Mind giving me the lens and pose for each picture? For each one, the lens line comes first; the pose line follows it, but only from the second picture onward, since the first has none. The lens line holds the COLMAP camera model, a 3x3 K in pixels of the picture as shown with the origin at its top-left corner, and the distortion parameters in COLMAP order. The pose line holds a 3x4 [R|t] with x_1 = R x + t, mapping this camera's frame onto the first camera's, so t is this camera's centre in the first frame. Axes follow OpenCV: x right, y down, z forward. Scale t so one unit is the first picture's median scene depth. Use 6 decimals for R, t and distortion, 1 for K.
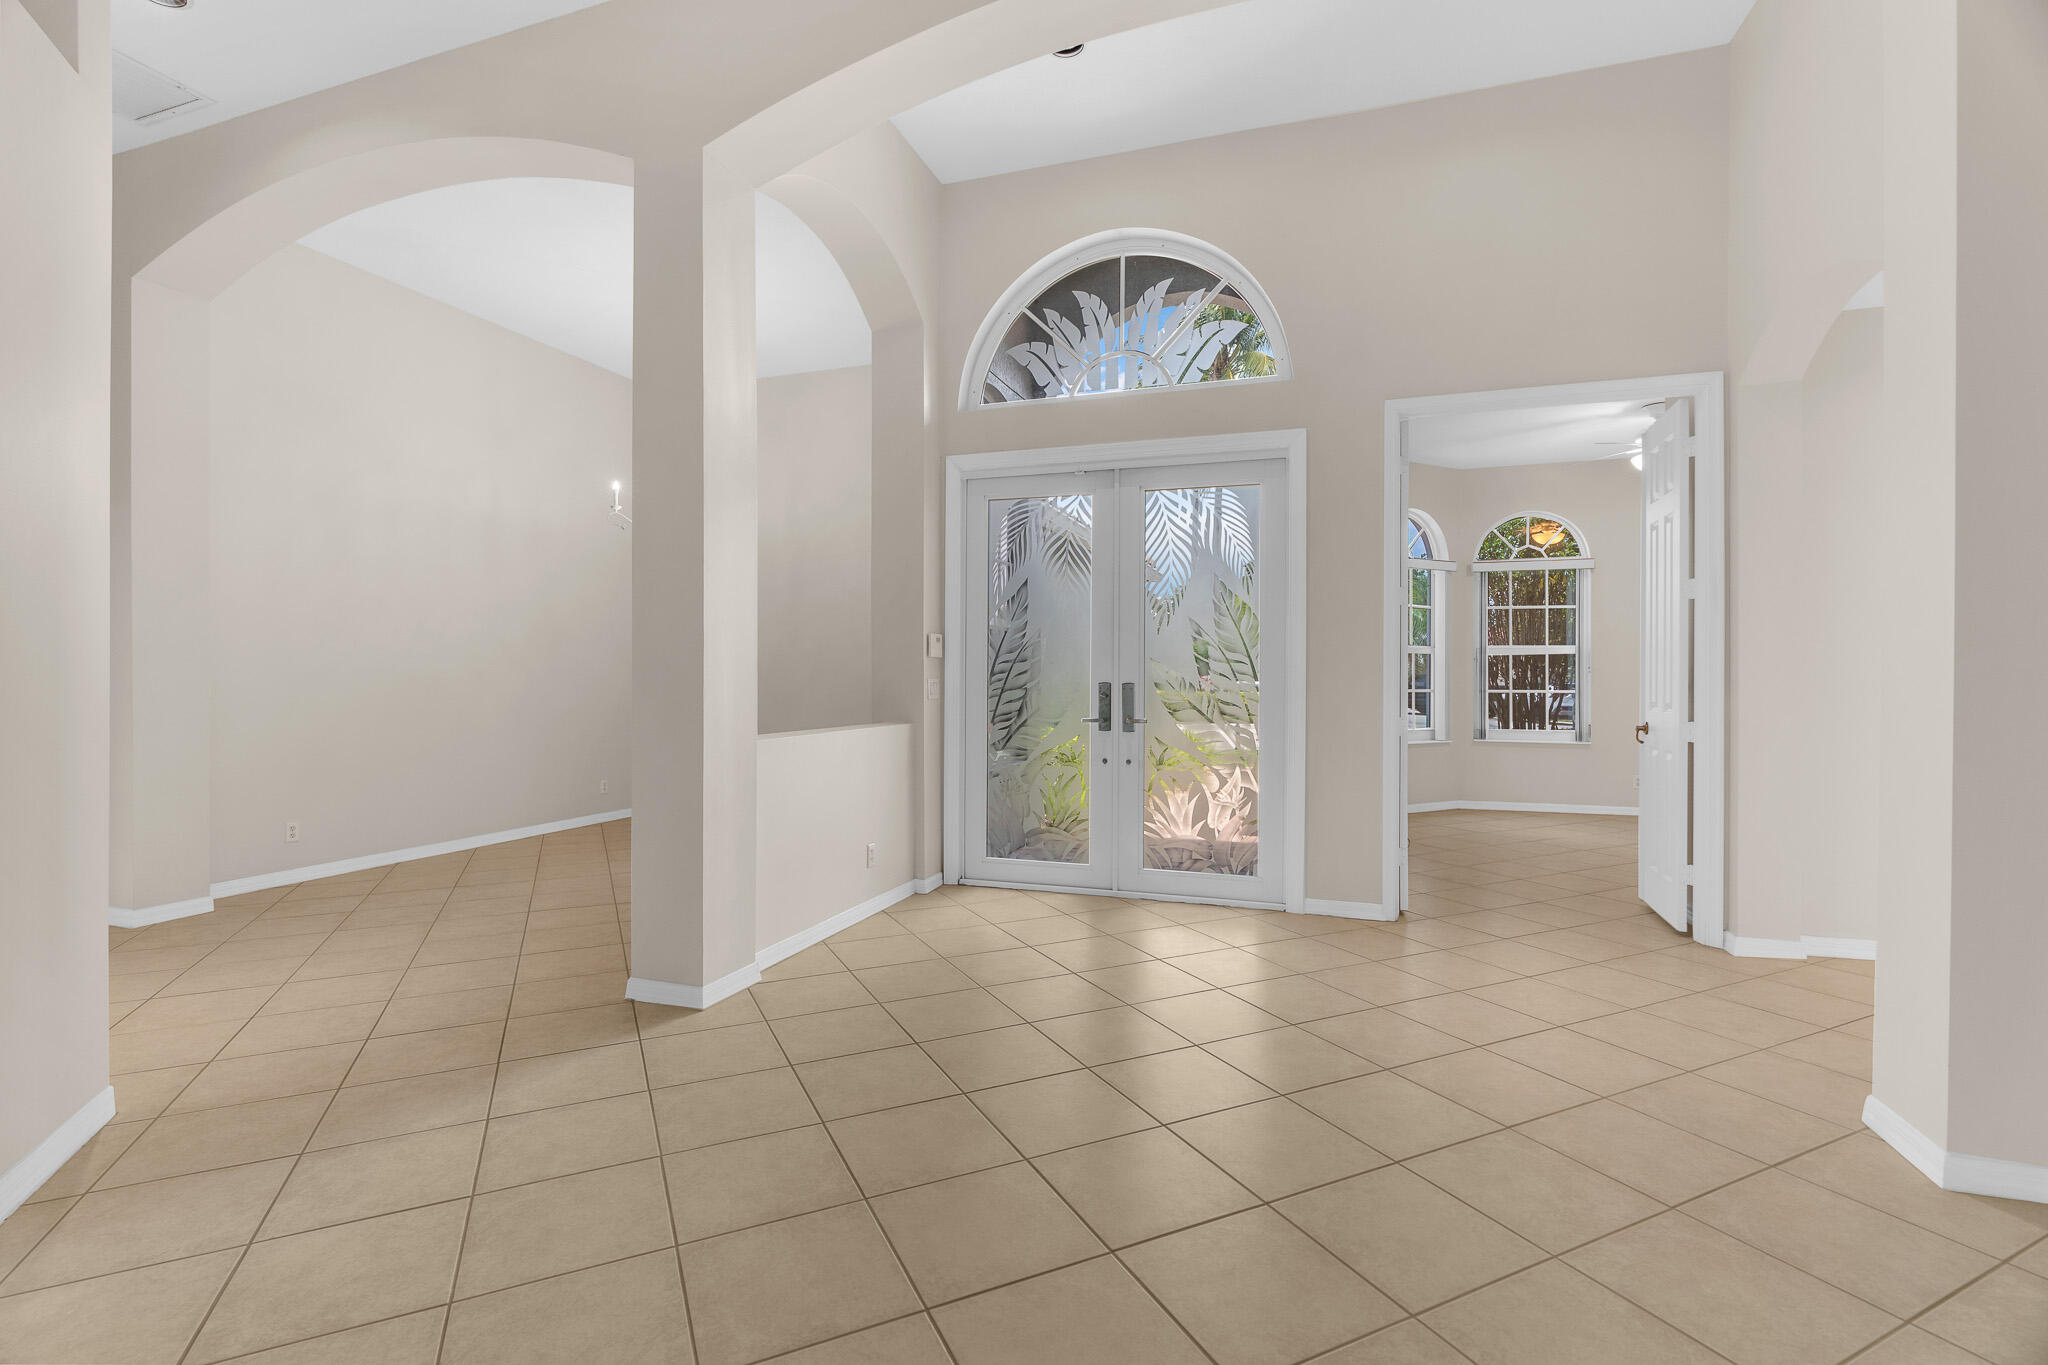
lens RADIAL K [[930.5, 0, 1028.7], [0, 930.5, 673.8], [0, 0, 1]] dist [-0.003819, 0.002210]
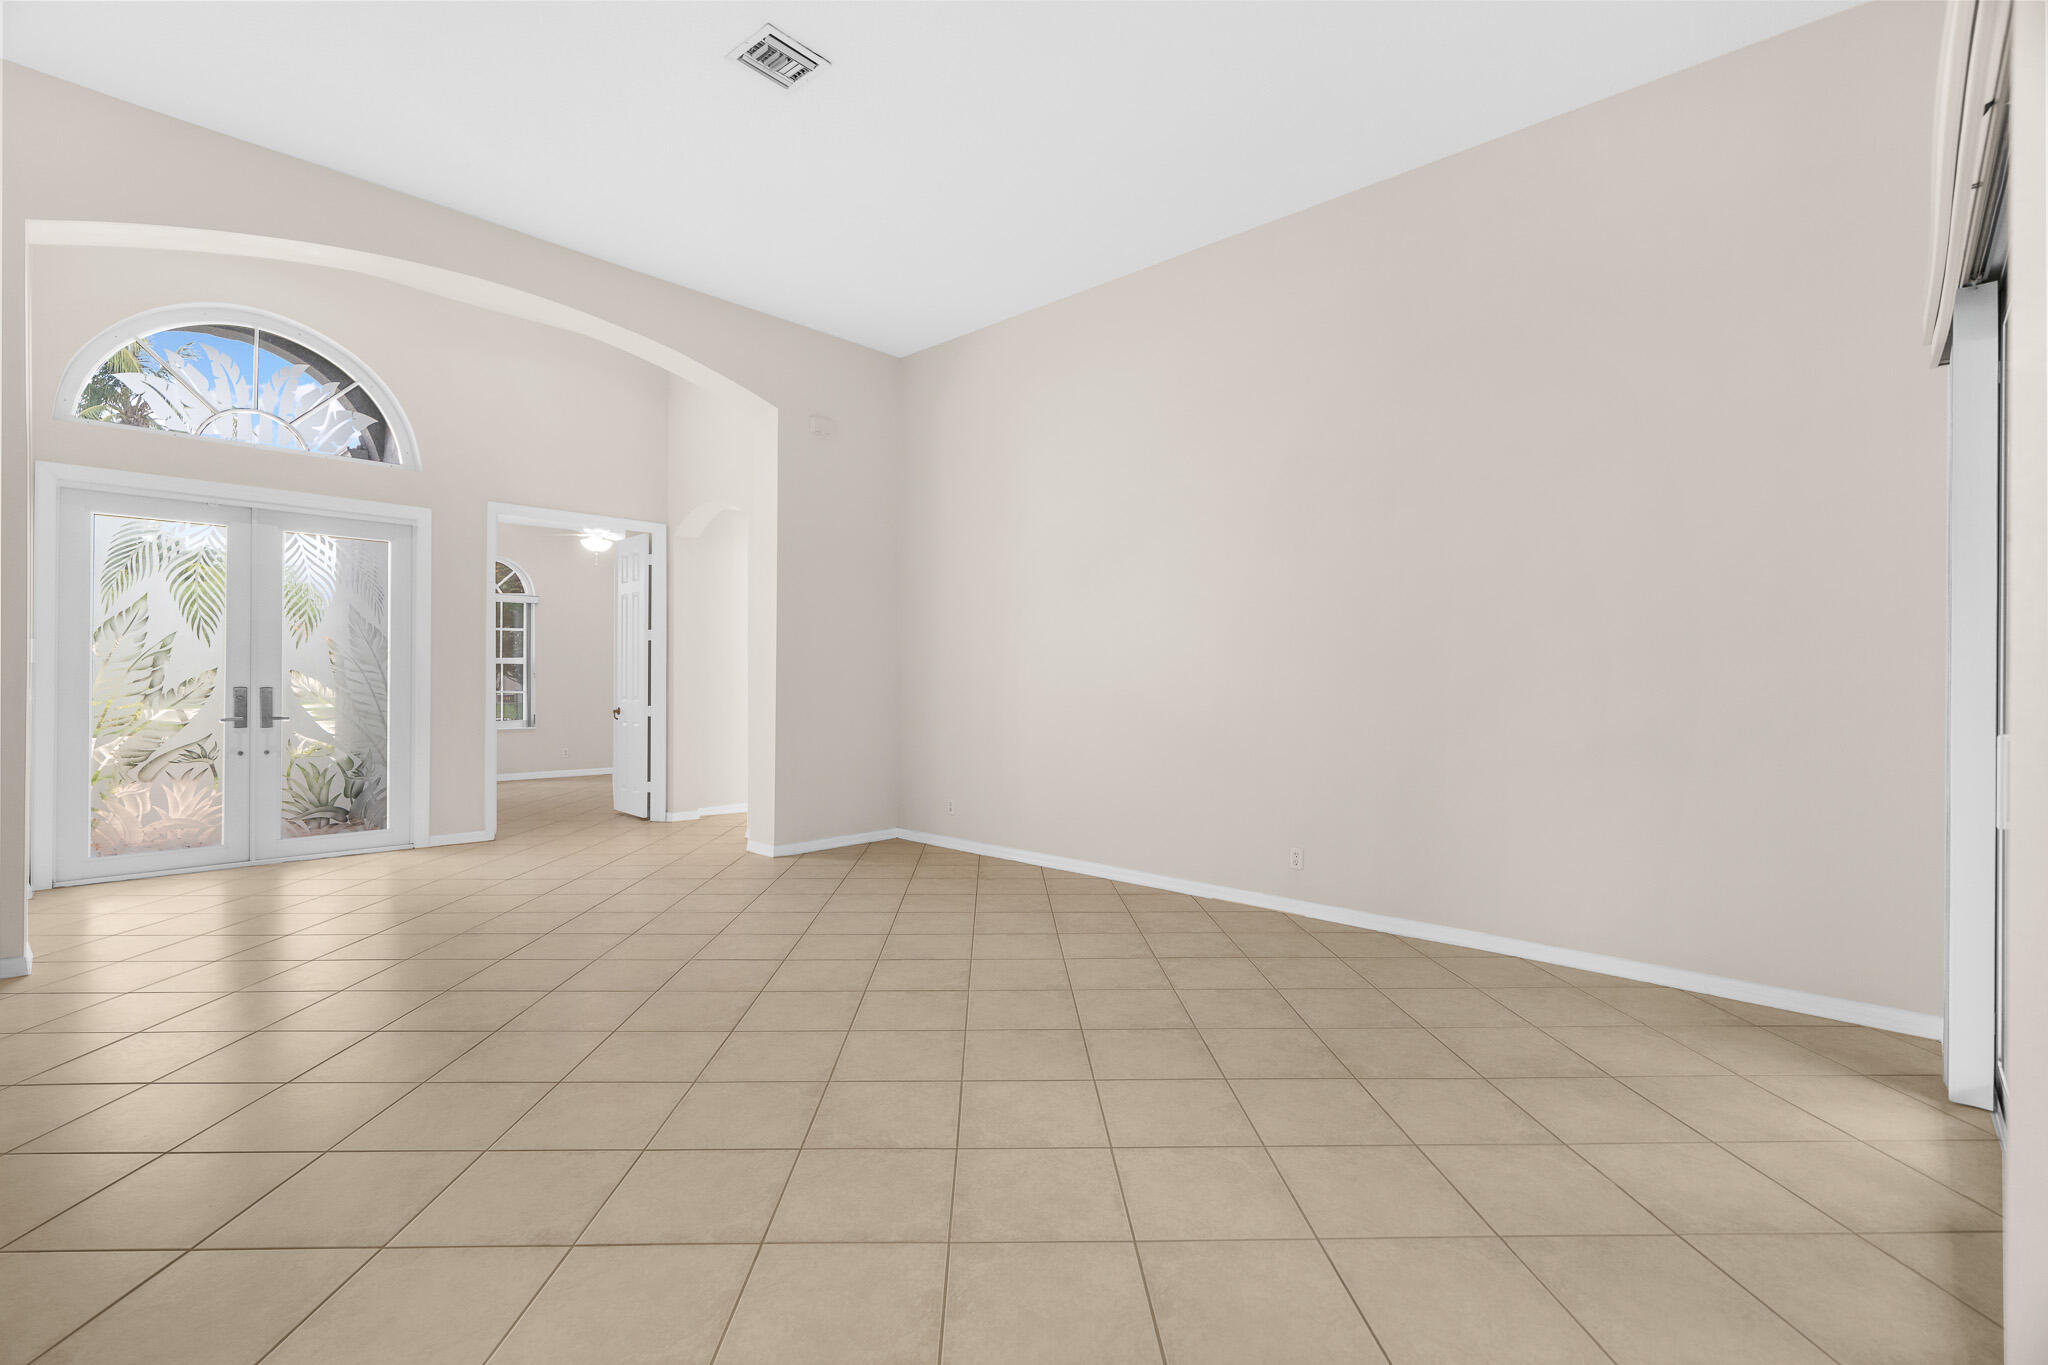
lens RADIAL K [[930.5, 0, 1023.3], [0, 930.5, 670.1], [0, 0, 1]] dist [-0.003819, 0.002210]
pose [[0.414520, 0.008268, 0.910002, -0.593864], [-0.003136, 0.999966, -0.007656, -0.007321], [-0.910035, 0.000320, 0.414532, -0.405765]]
